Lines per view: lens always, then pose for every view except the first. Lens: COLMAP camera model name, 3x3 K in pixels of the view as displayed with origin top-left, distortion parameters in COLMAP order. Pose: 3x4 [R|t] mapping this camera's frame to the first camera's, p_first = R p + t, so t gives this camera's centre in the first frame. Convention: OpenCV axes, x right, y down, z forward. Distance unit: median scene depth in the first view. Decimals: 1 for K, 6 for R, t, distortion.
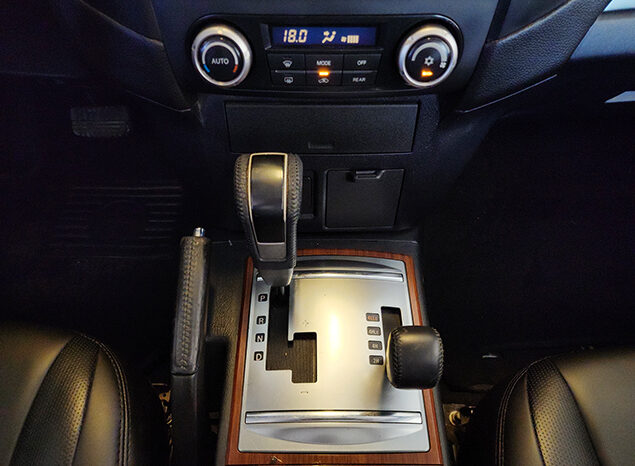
lens RADIAL K [[436.9, 0, 317.5], [0, 436.9, 233.0], [0, 0, 1]] dist [0.086088, -0.093733]
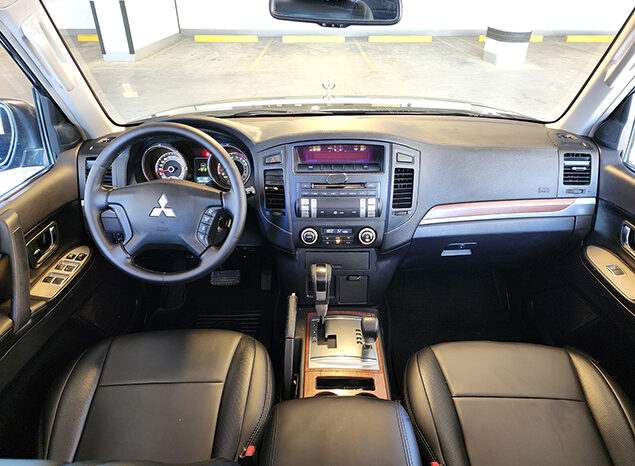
lens RADIAL K [[436.9, 0, 317.5], [0, 436.9, 233.0], [0, 0, 1]] dist [0.086088, -0.093733]
pose [[0.999681, -0.003702, -0.024996, -0.058352], [-0.008075, 0.890535, -0.454842, 1.111409], [0.023944, 0.454899, 0.890221, -2.019573]]
